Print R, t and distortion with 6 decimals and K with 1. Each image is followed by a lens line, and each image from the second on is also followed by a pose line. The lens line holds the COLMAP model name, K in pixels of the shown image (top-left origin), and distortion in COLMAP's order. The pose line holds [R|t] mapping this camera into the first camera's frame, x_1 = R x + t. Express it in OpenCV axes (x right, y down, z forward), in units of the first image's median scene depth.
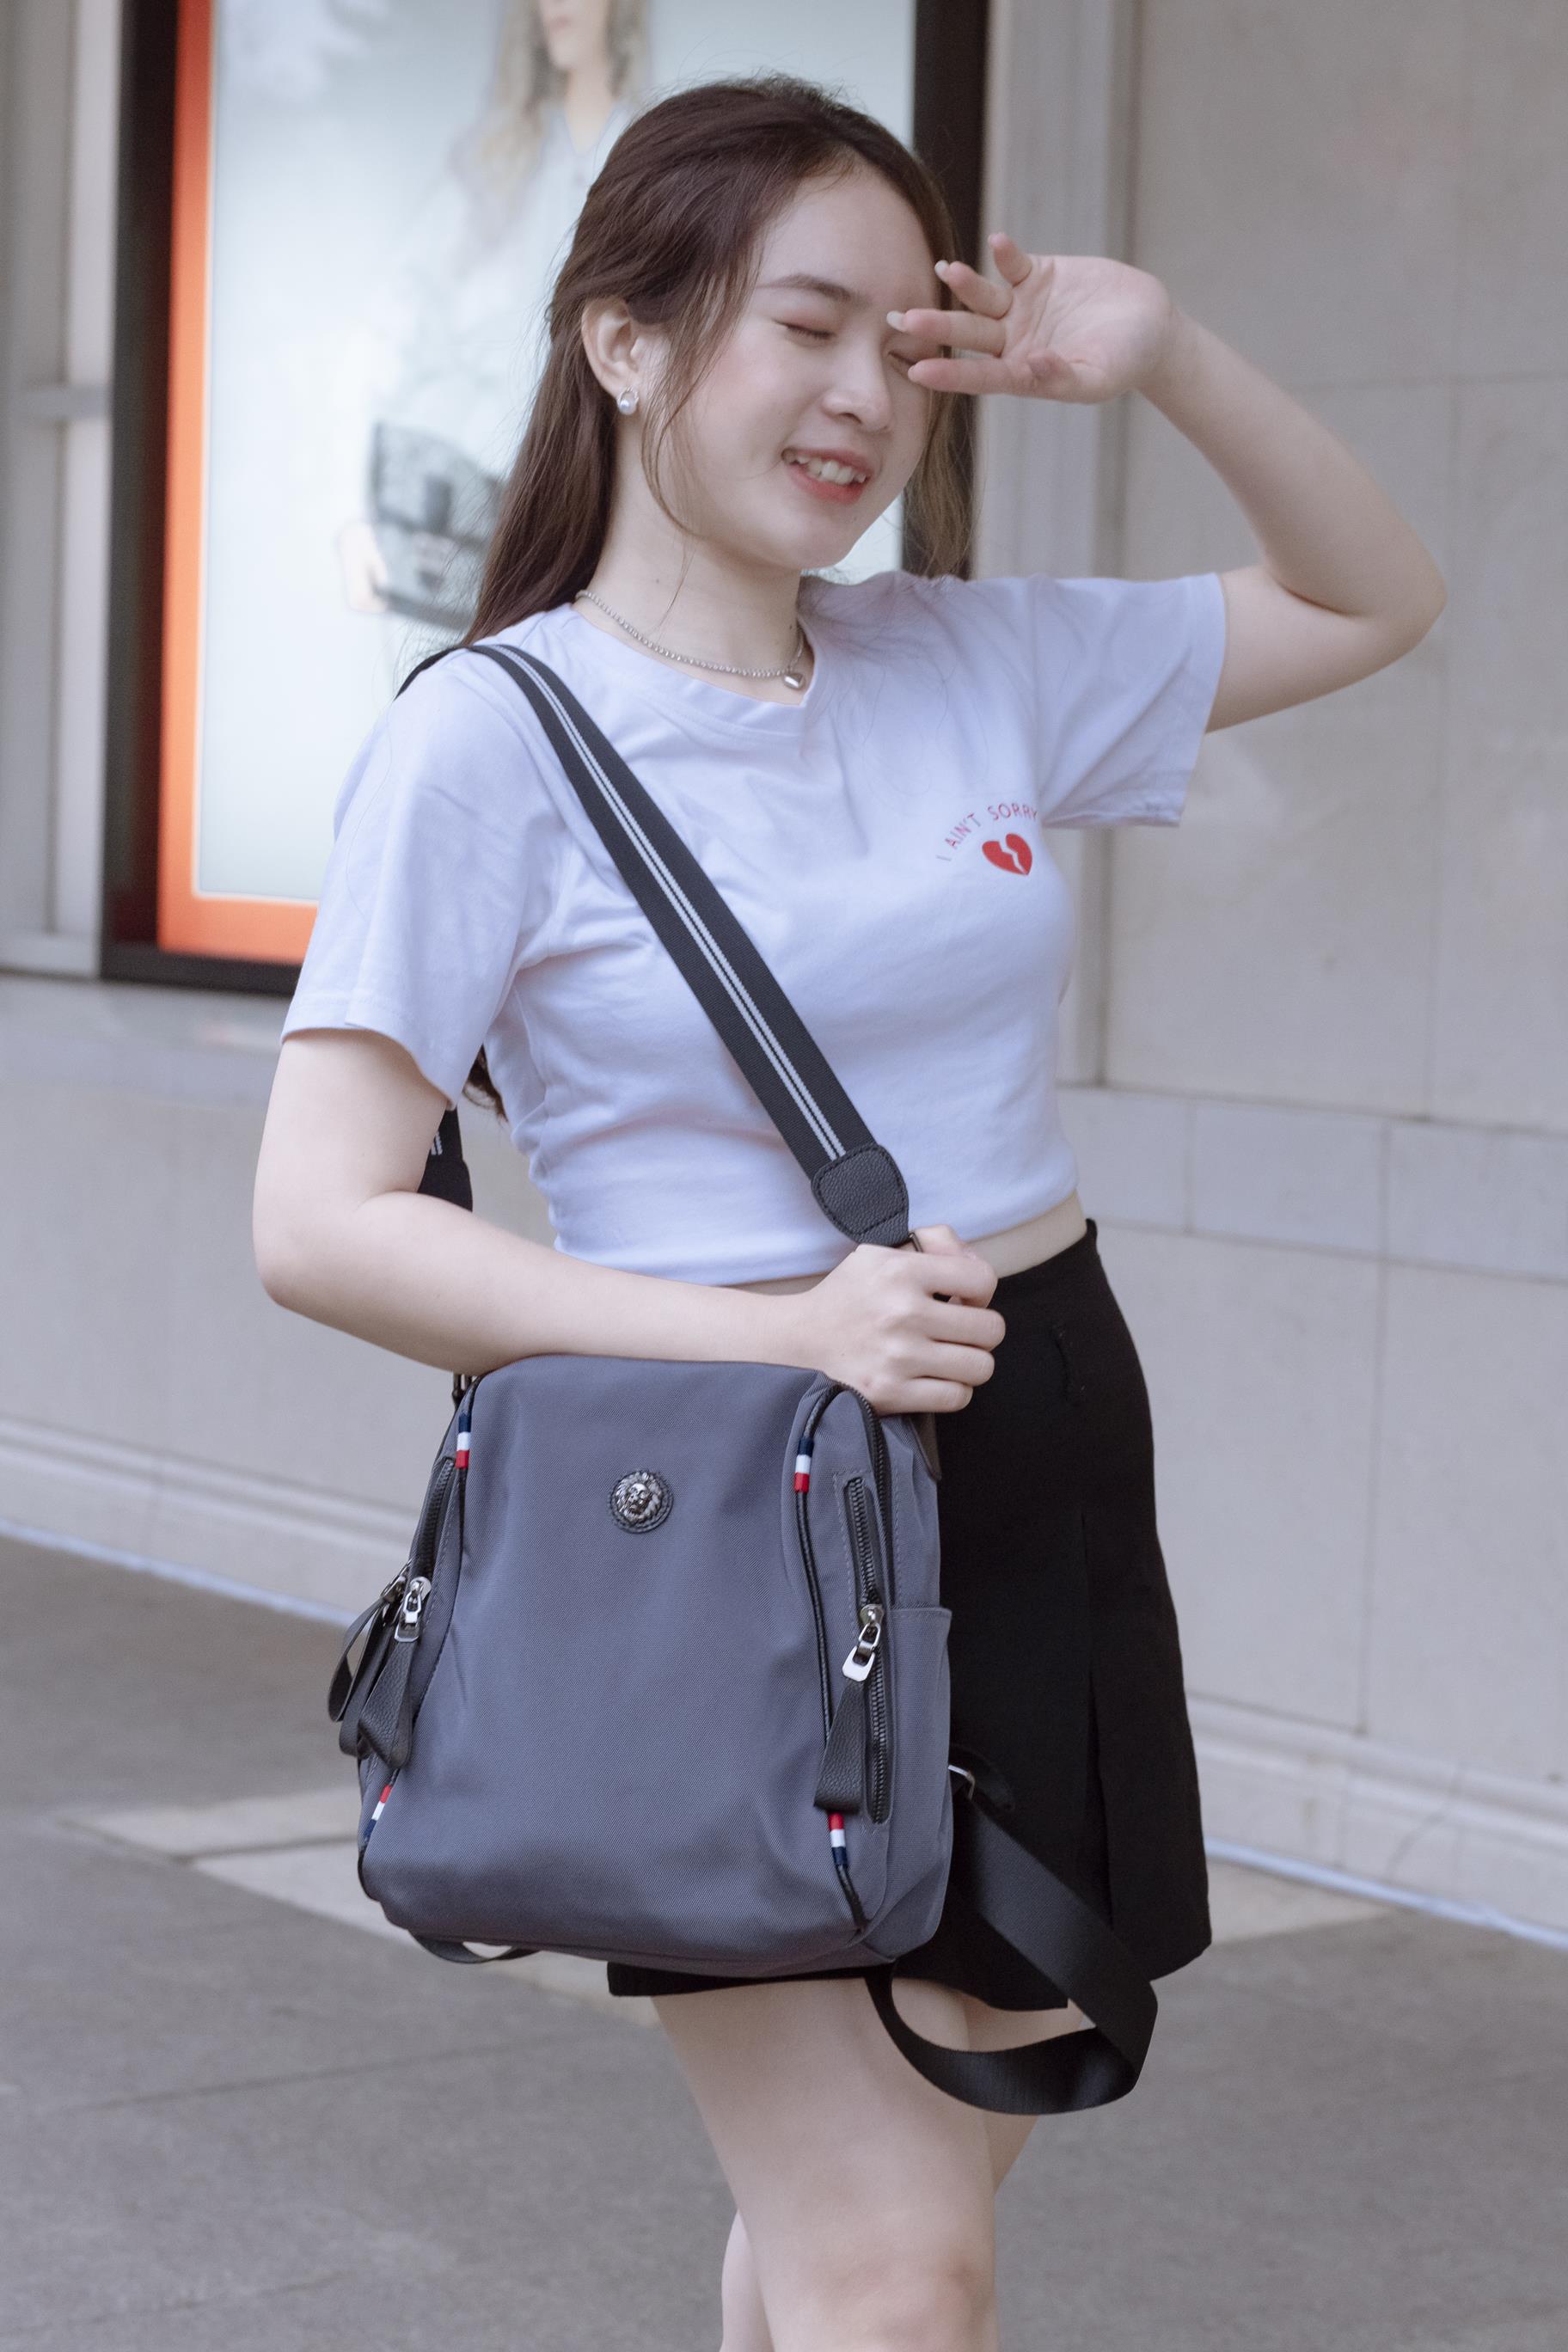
lens RADIAL K [[5915.4, 0, 784.0], [0, 5915.4, 1176.0], [0, 0, 1]] dist [-0.024487, -0.925895]
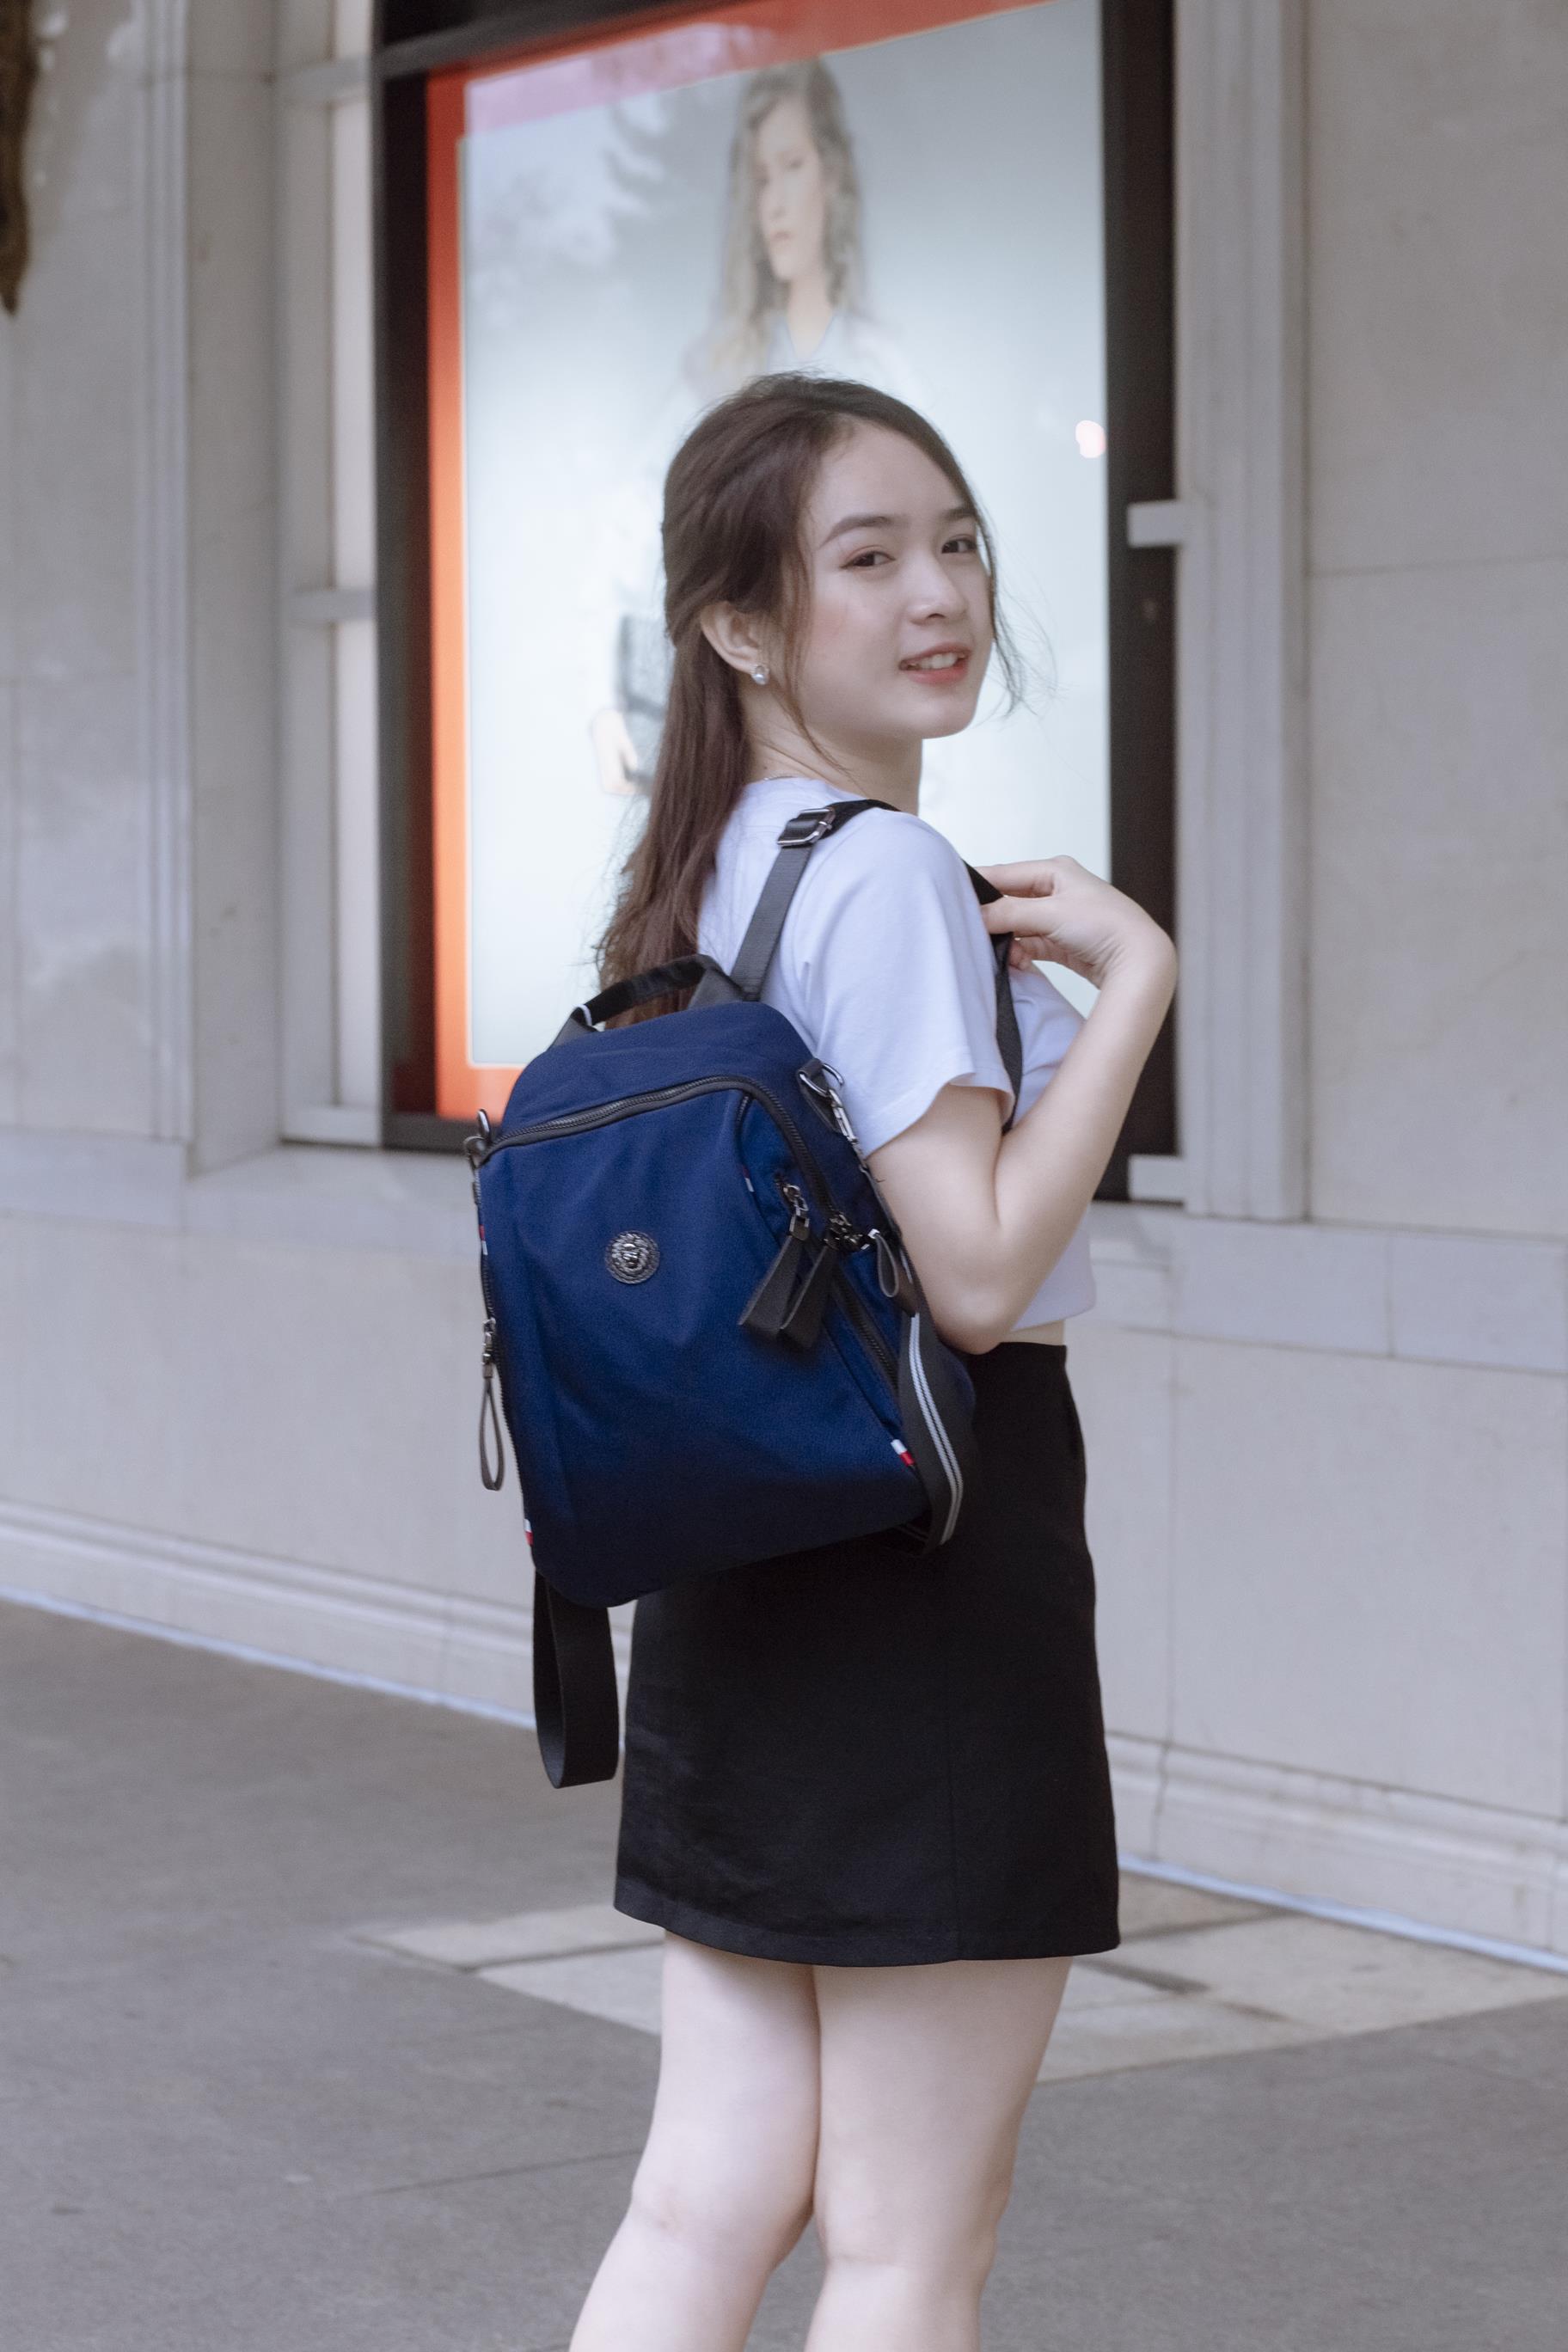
lens RADIAL K [[5870.6, 0, 784.0], [0, 5870.6, 1176.0], [0, 0, 1]] dist [0.014416, -1.027394]
pose [[0.998020, -0.032224, -0.054020, 0.018036], [0.030943, 0.999224, -0.024384, -0.000582], [0.054764, 0.022664, 0.998242, -0.065293]]
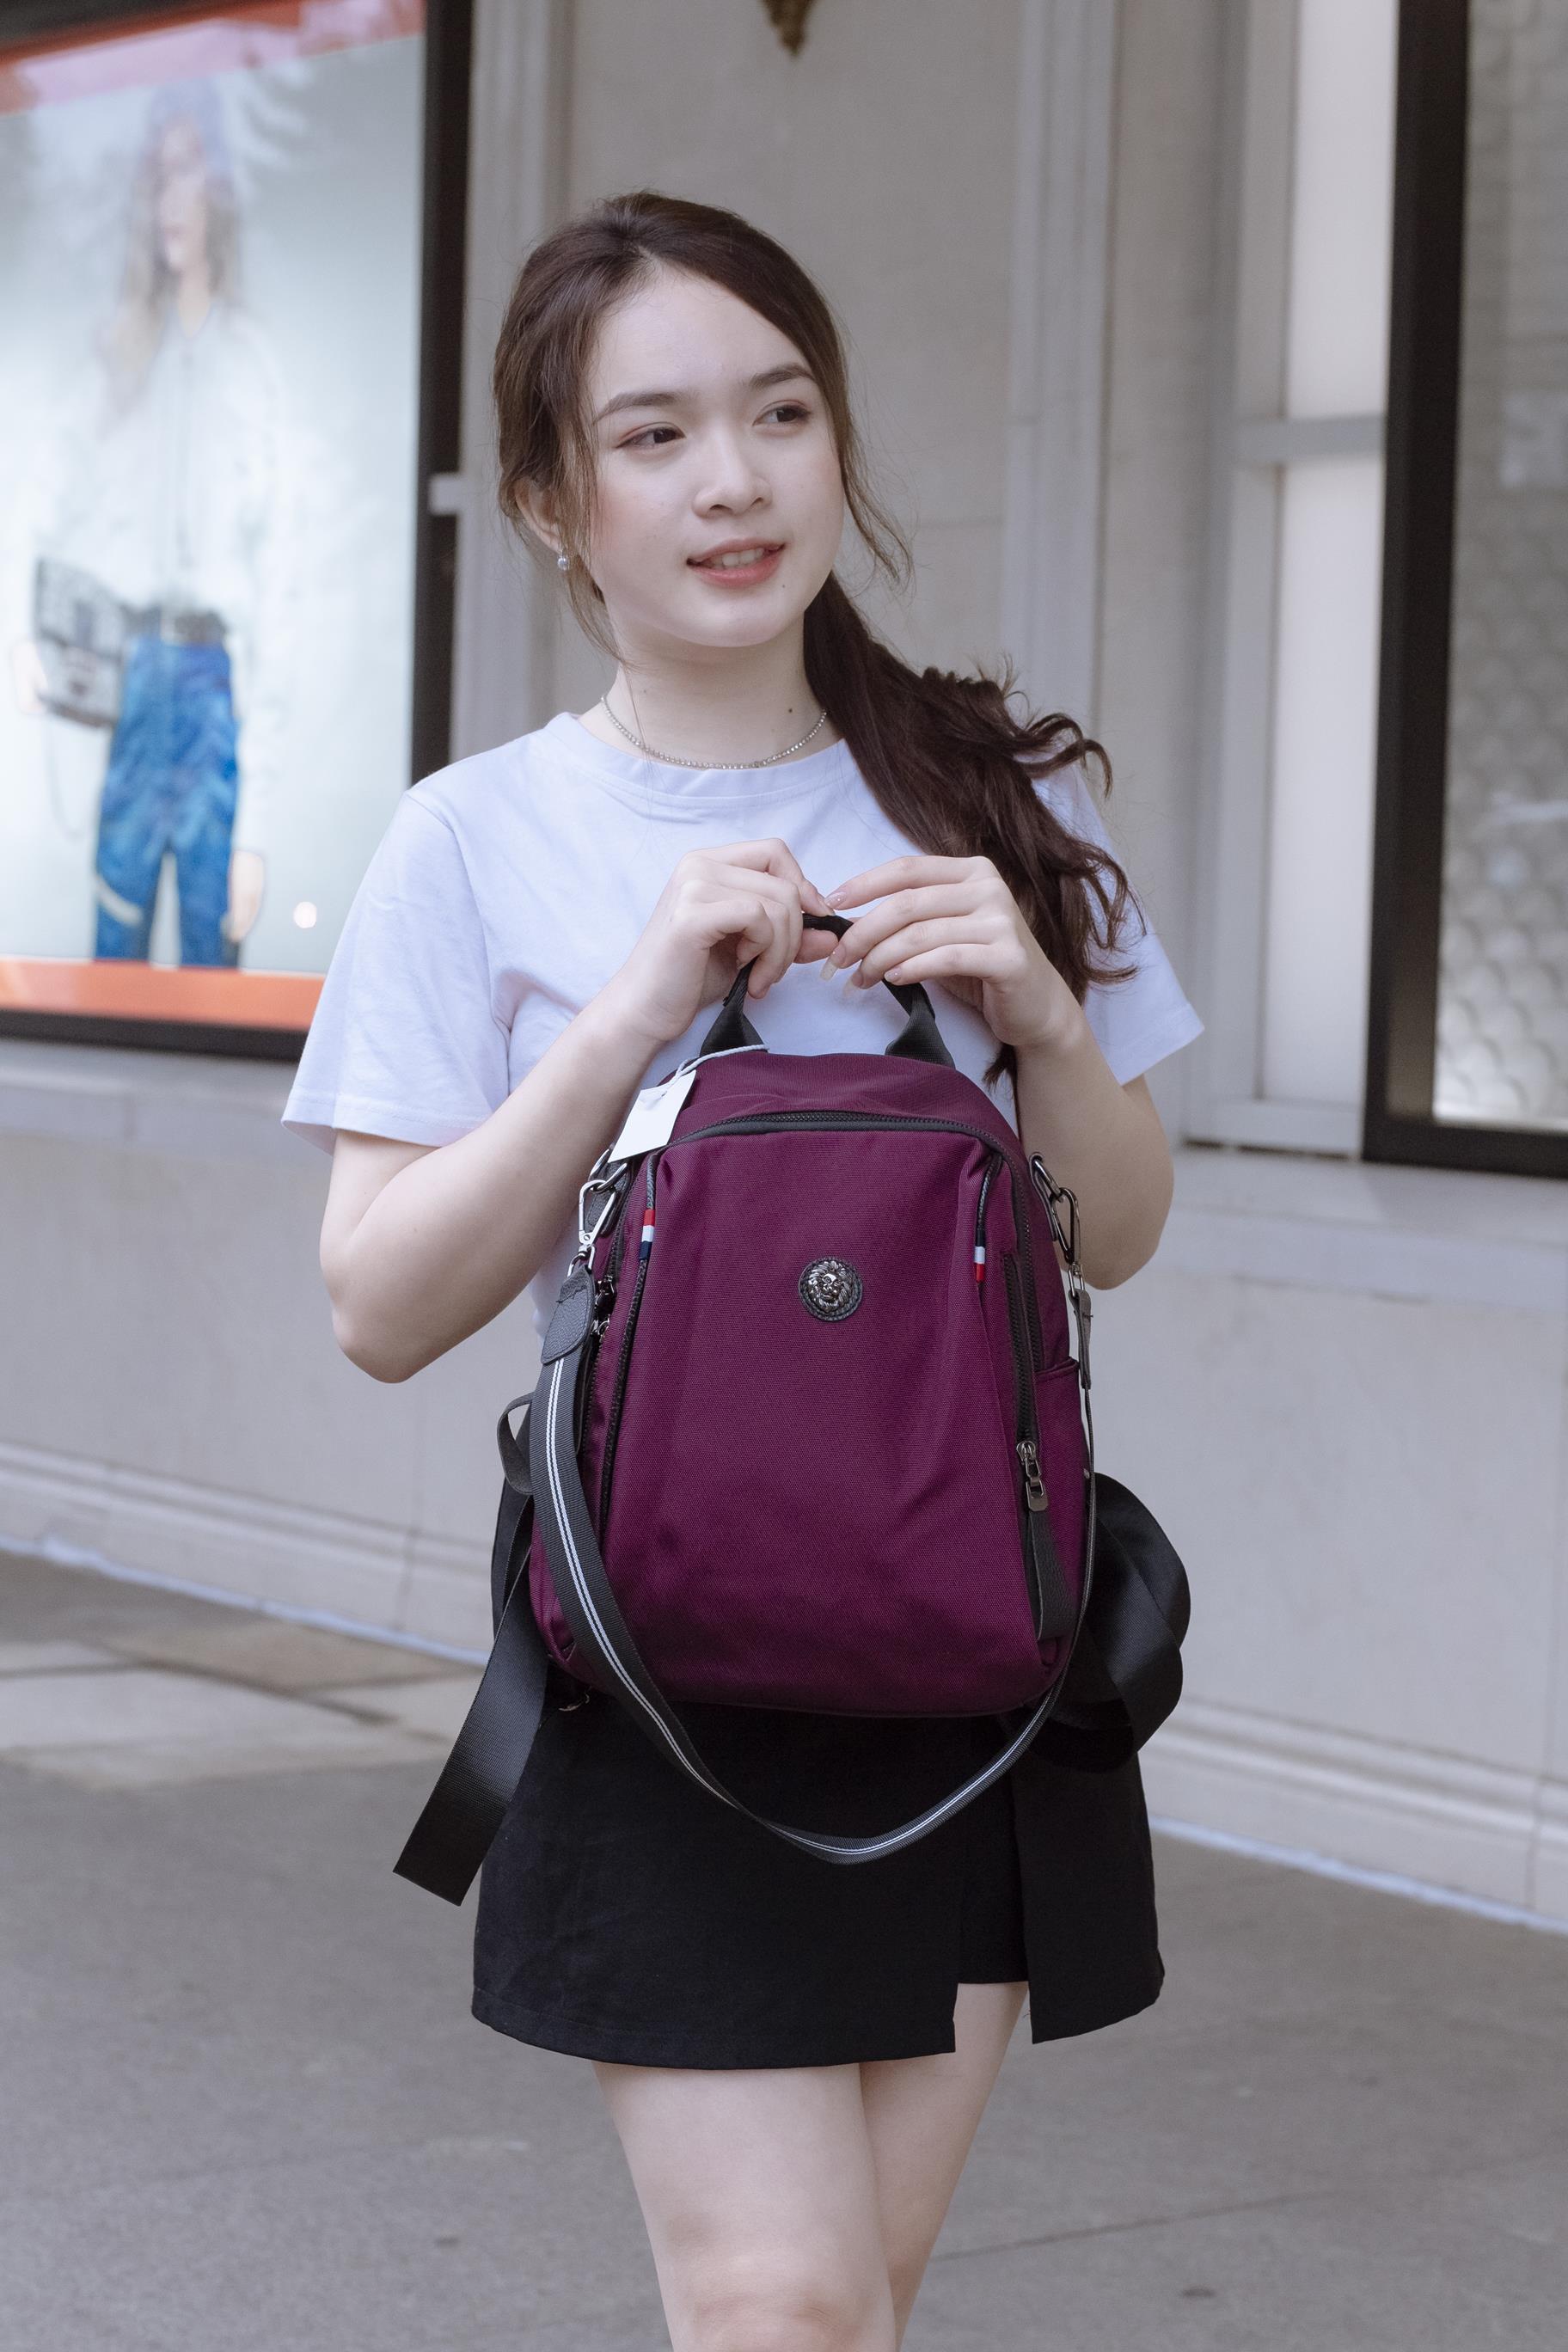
lens RADIAL K [[5828.0, 0, 784.0], [0, 5828.0, 1176.0], [0, 0, 1]] dist [-0.010012, -1.050267]
pose [[0.999990, 0.002520, -0.003588, 0.117776], [-0.002584, 0.999837, -0.017880, 0.026946], [0.003542, 0.017890, 0.999834, -0.254913]]
